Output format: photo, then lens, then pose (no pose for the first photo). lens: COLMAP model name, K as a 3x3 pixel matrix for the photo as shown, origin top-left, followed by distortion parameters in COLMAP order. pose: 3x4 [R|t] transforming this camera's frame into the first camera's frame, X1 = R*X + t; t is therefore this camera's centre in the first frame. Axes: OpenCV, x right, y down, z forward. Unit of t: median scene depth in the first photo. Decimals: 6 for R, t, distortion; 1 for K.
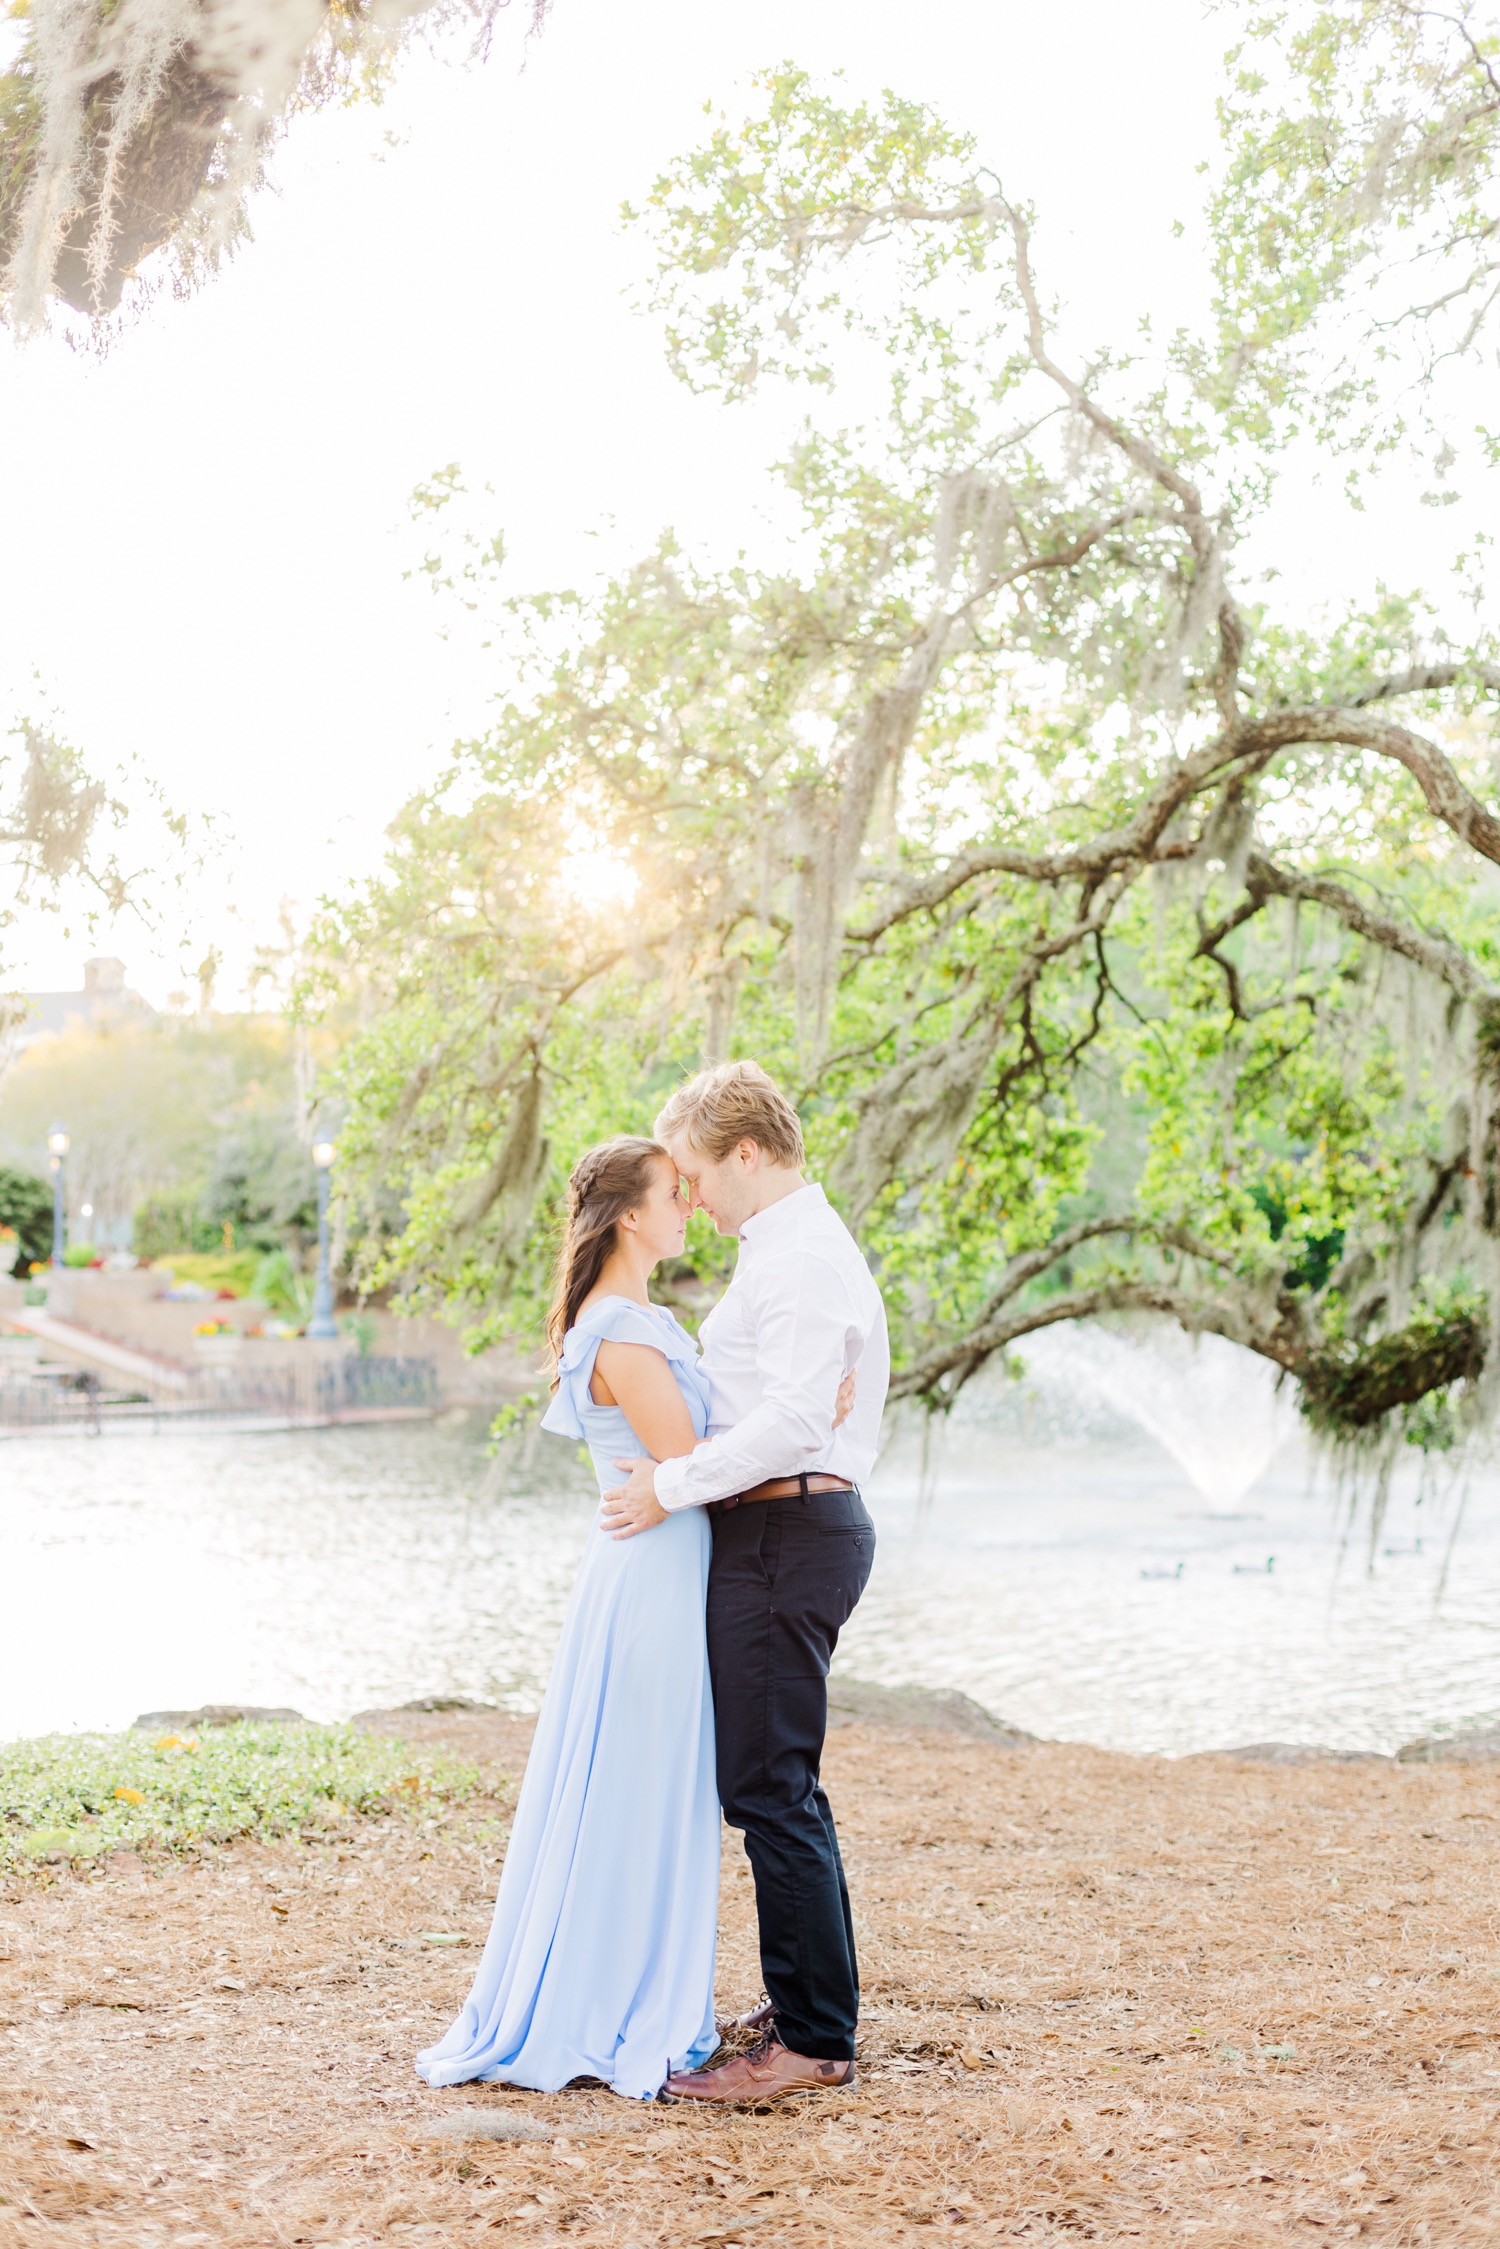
lens RADIAL K [[3258.6, 0, 750.0], [0, 3258.6, 1124.5], [0, 0, 1]] dist [-0.210057, -0.033315]
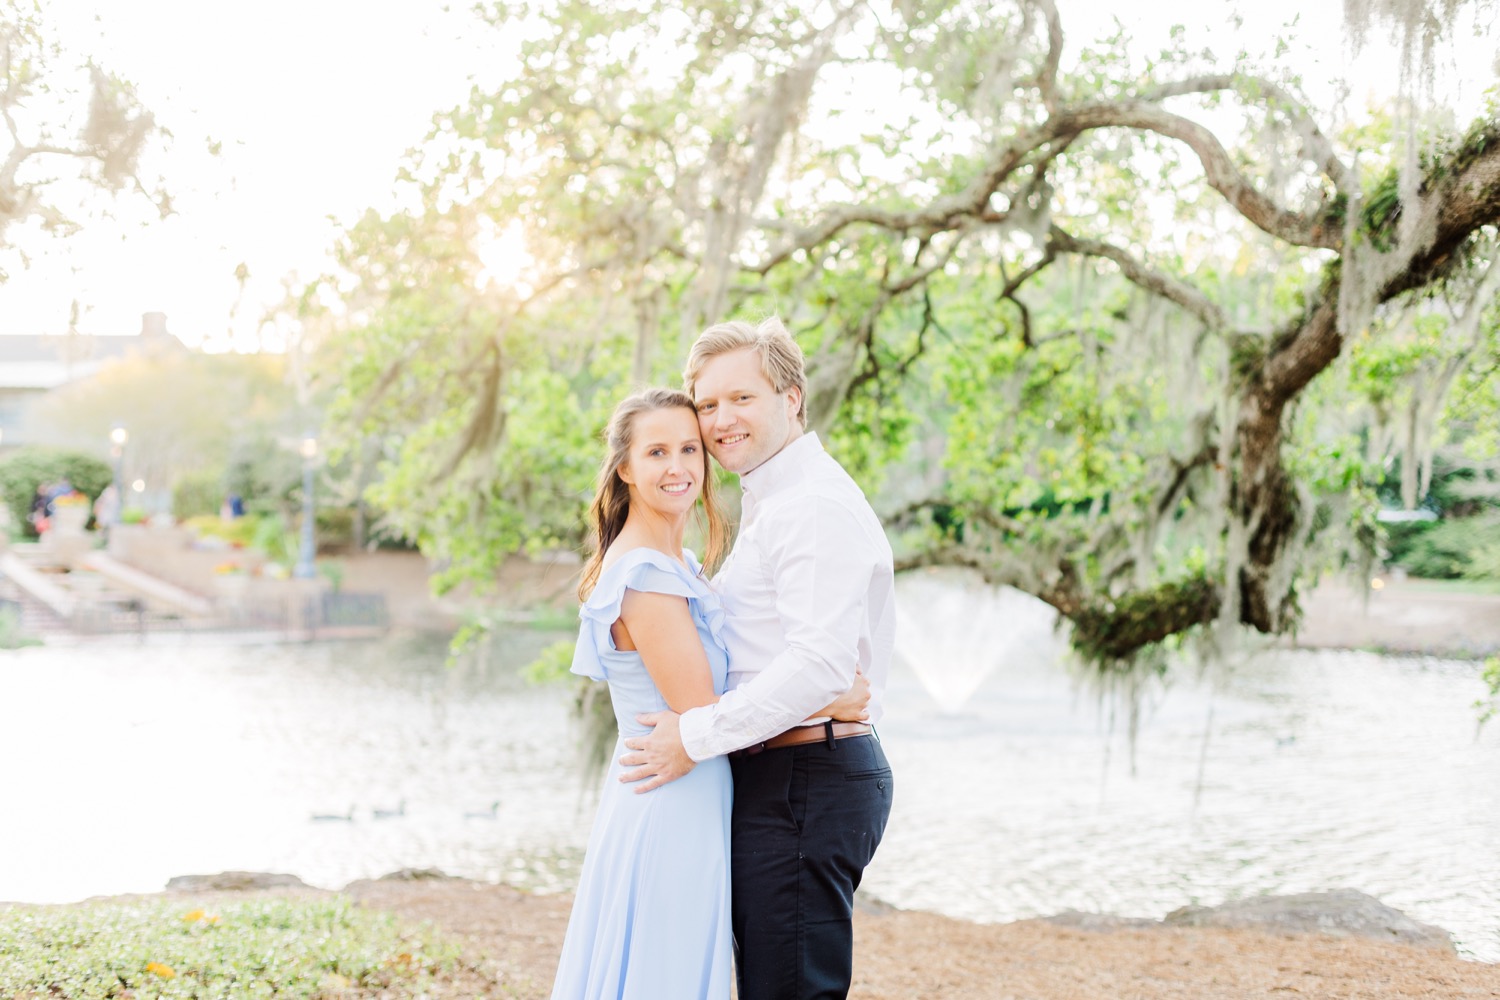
lens RADIAL K [[2062.4, 0, 750.0], [0, 2062.4, 500.0], [0, 0, 1]] dist [-0.133695, 0.110762]
pose [[0.995935, 0.020727, 0.087661, -0.035749], [-0.022948, 0.999439, 0.024396, 0.011849], [-0.087106, -0.026309, 0.995852, 0.185660]]
